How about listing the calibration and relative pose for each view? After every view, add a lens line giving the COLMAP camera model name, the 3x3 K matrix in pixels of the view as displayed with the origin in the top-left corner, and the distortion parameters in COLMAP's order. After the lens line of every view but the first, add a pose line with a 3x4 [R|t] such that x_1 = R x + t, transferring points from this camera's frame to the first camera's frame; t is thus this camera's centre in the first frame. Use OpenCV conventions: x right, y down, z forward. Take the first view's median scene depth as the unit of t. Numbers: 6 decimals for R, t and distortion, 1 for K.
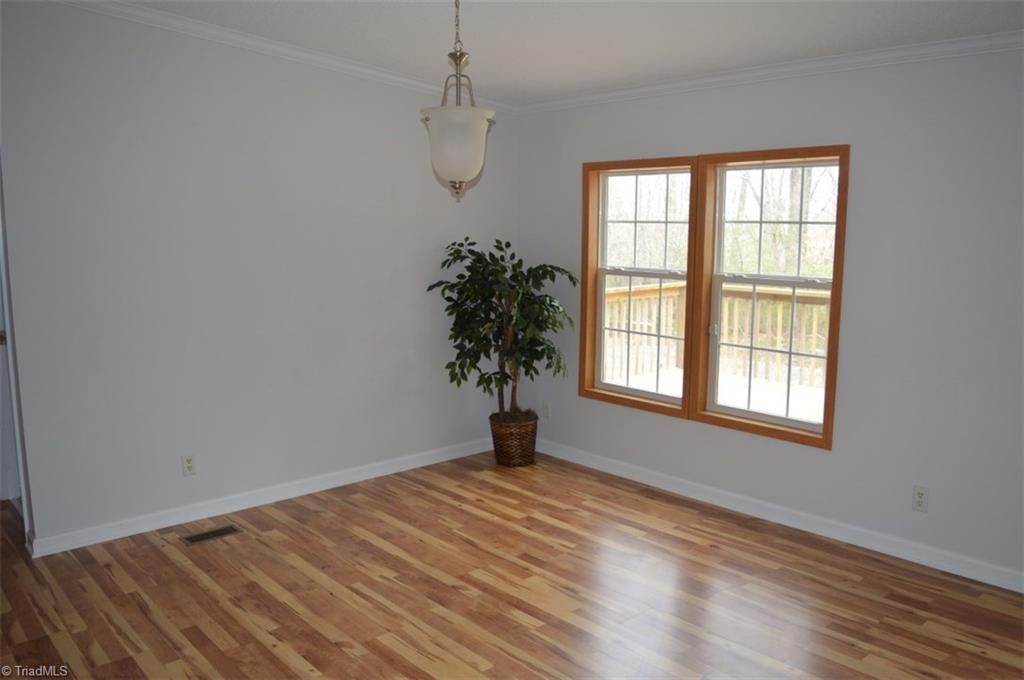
lens RADIAL K [[818.7, 0, 512.0], [0, 818.7, 340.0], [0, 0, 1]] dist [-0.094473, 0.021795]
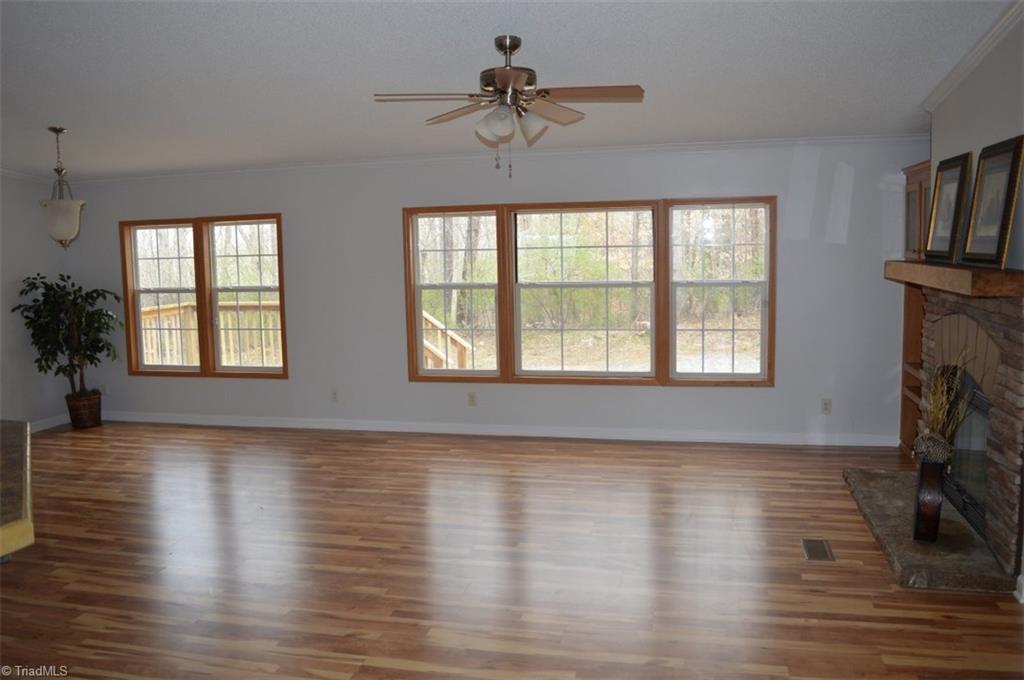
lens RADIAL K [[818.7, 0, 512.0], [0, 818.7, 340.0], [0, 0, 1]] dist [-0.094473, 0.021795]
pose [[0.821340, -0.084318, 0.564172, -0.186230], [0.104487, 0.994520, -0.003479, 0.093119], [-0.560787, 0.061806, 0.825650, -0.689845]]
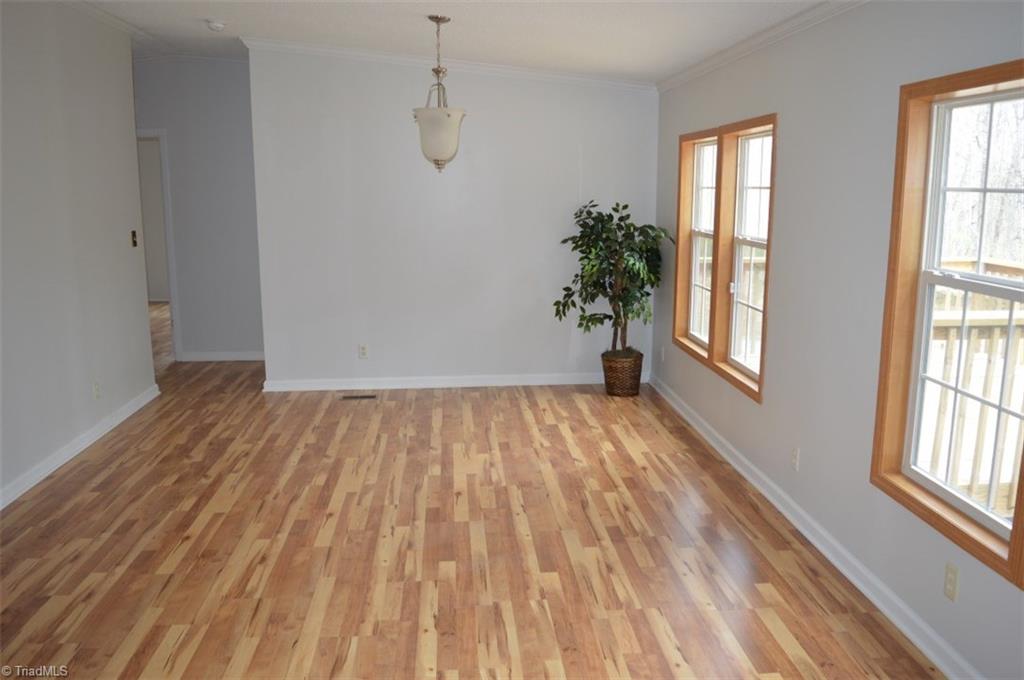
lens RADIAL K [[818.7, 0, 512.0], [0, 818.7, 340.0], [0, 0, 1]] dist [-0.094473, 0.021795]
pose [[0.795704, 0.108913, -0.595813, 0.652329], [-0.084108, 0.994038, 0.069382, 0.006045], [0.599817, -0.005095, 0.800121, -0.038735]]
